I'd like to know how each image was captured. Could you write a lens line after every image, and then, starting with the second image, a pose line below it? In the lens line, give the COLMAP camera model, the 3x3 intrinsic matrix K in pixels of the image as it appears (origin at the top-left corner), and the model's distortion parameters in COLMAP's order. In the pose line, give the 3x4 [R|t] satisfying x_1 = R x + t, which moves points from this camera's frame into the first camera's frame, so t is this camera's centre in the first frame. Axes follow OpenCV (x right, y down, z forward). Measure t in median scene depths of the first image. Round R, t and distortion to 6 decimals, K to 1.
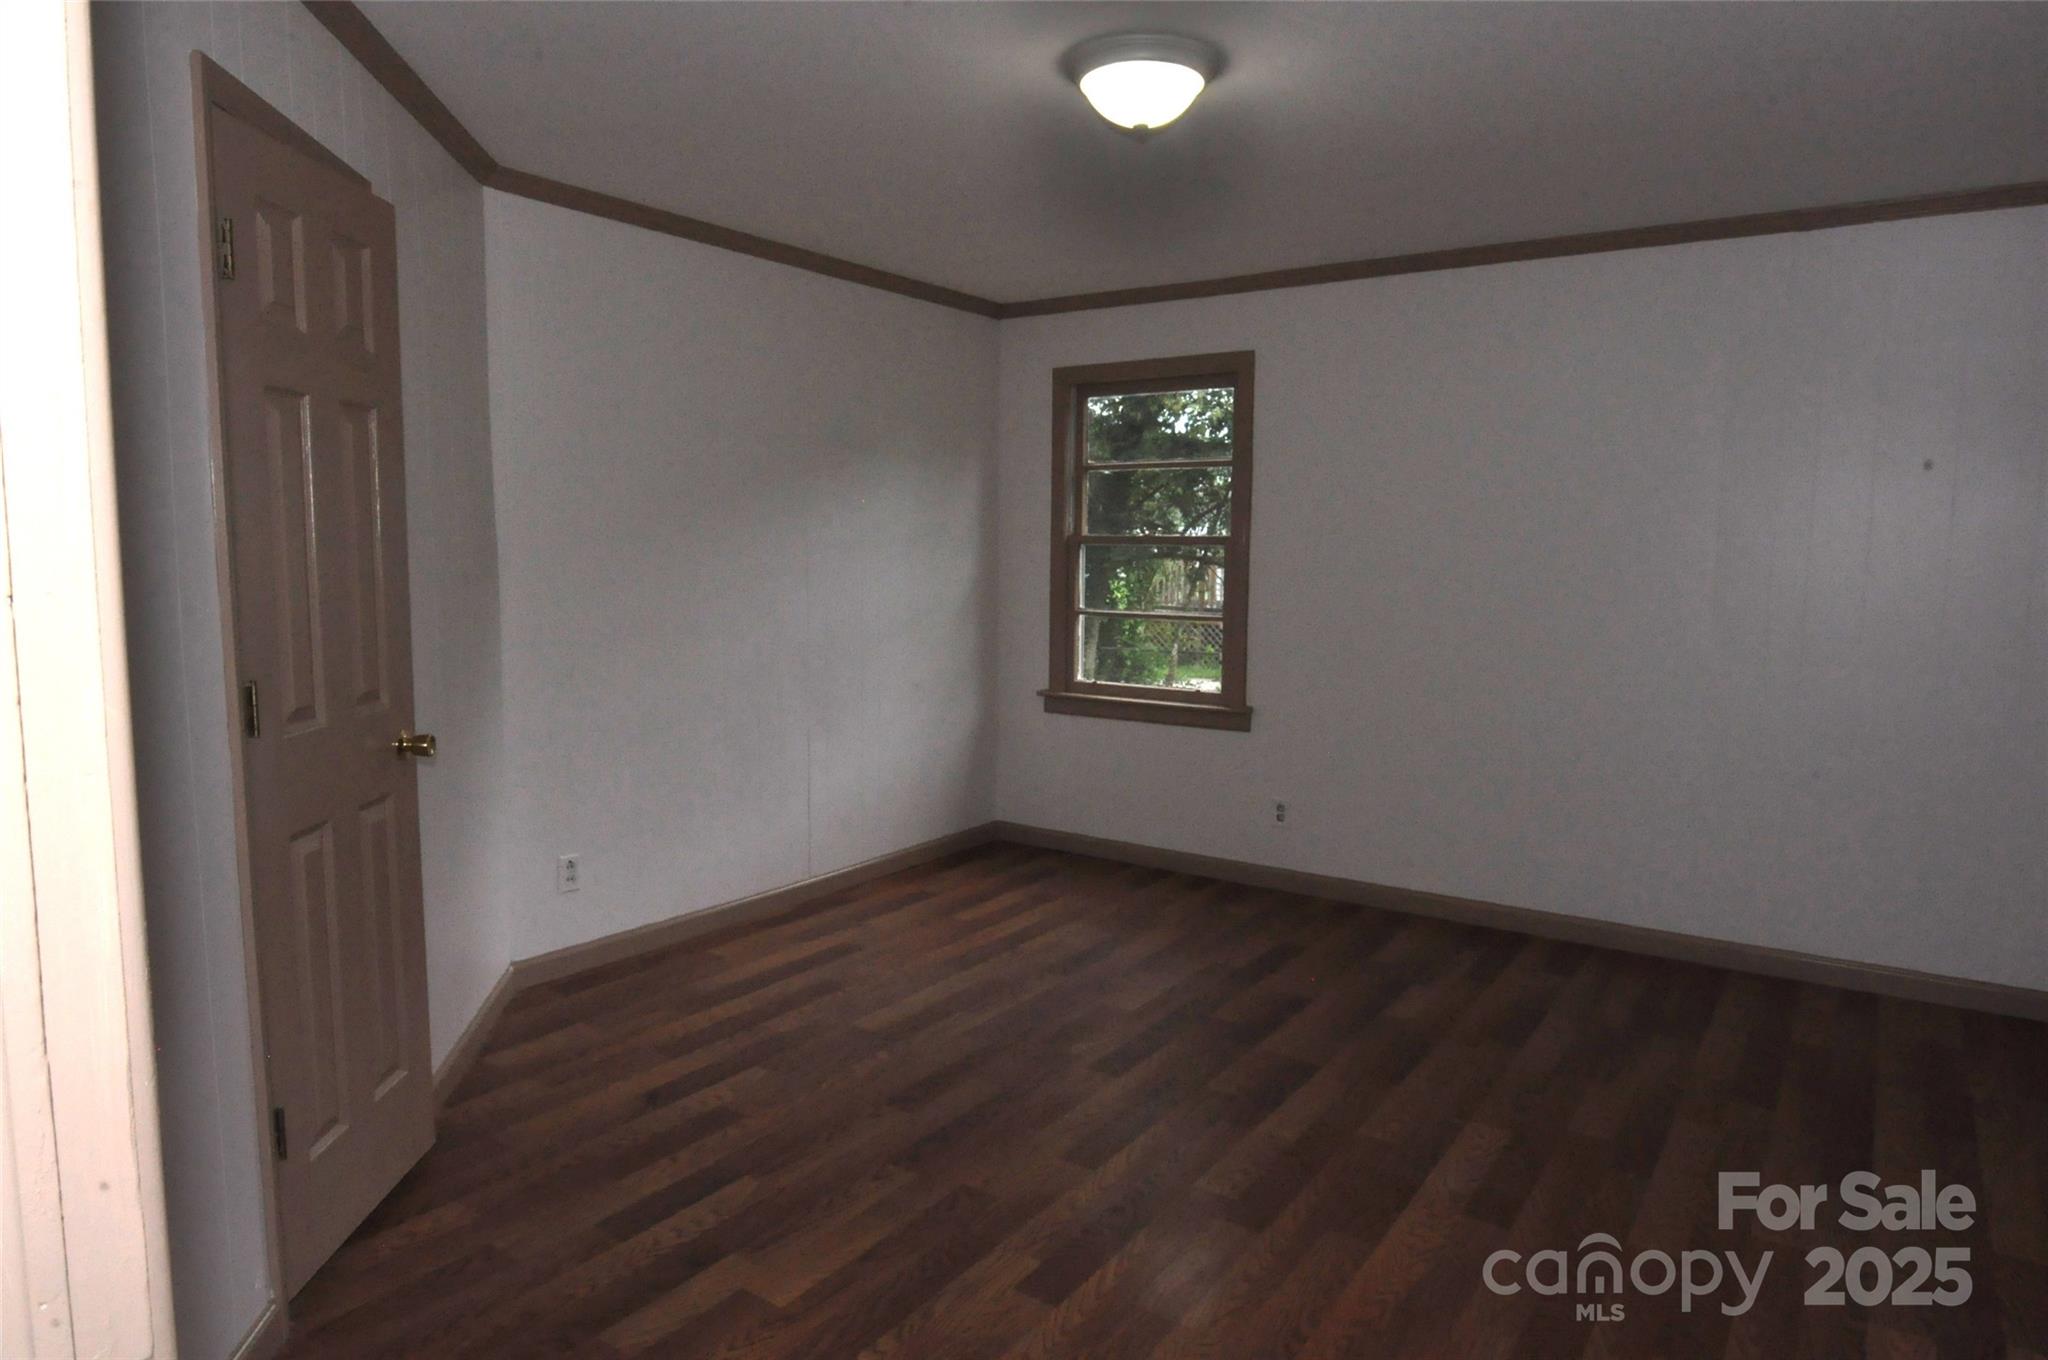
lens RADIAL K [[1246.7, 0, 1023.6], [0, 1246.7, 675.1], [0, 0, 1]] dist [-0.004128, -0.003268]
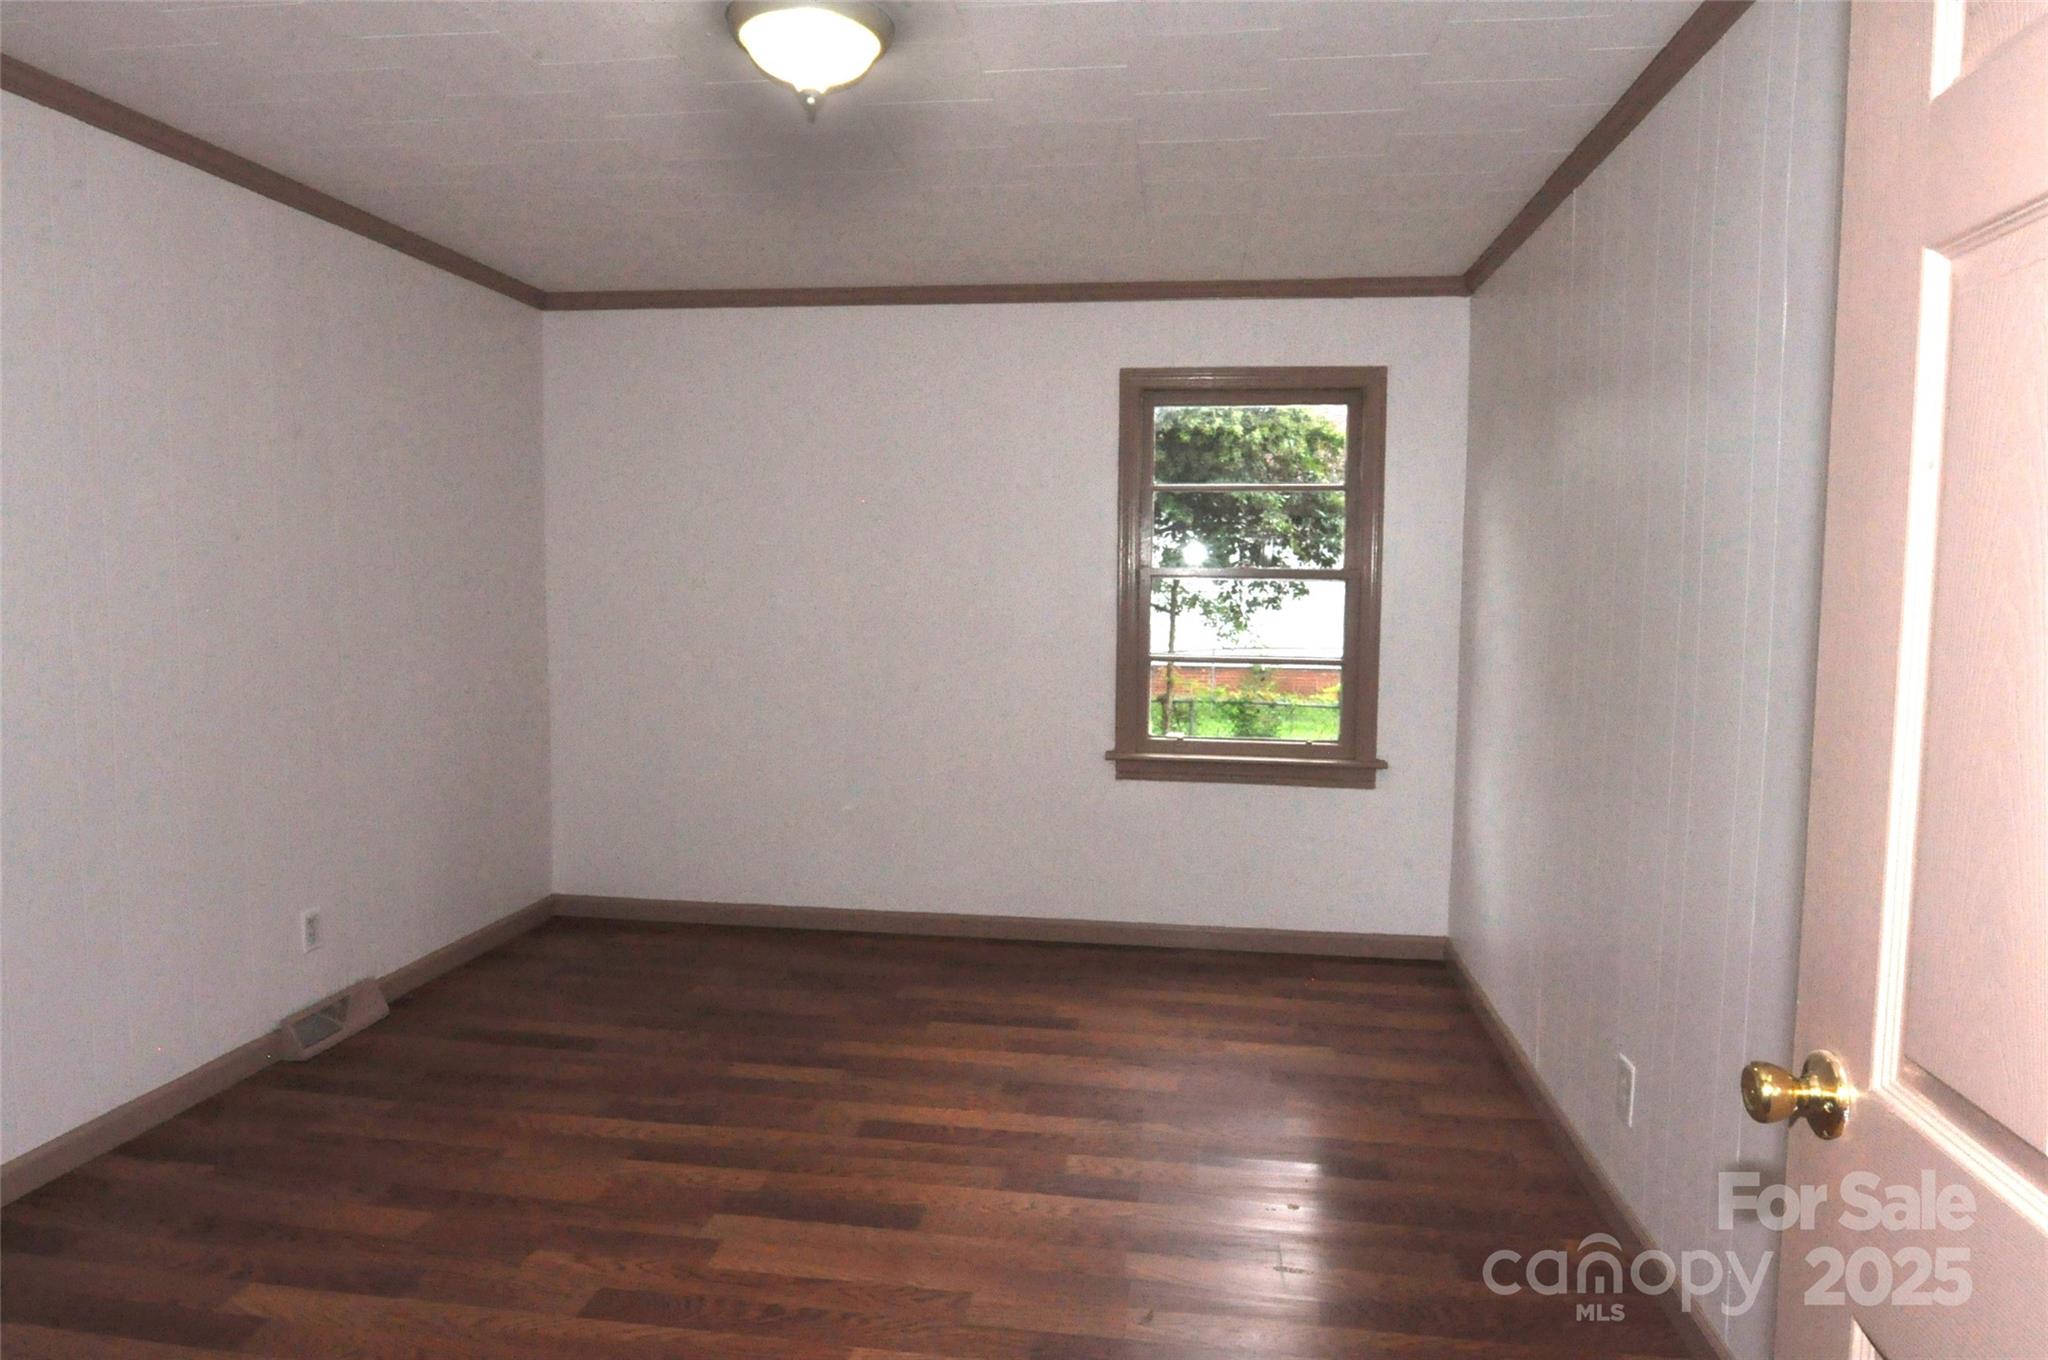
lens RADIAL K [[1246.7, 0, 1012.3], [0, 1246.7, 680.2], [0, 0, 1]] dist [-0.004128, -0.003268]
pose [[0.884109, -0.025018, 0.466610, -0.438502], [0.034181, 0.999353, -0.011183, -0.028627], [-0.466029, 0.025836, 0.884392, 0.298962]]
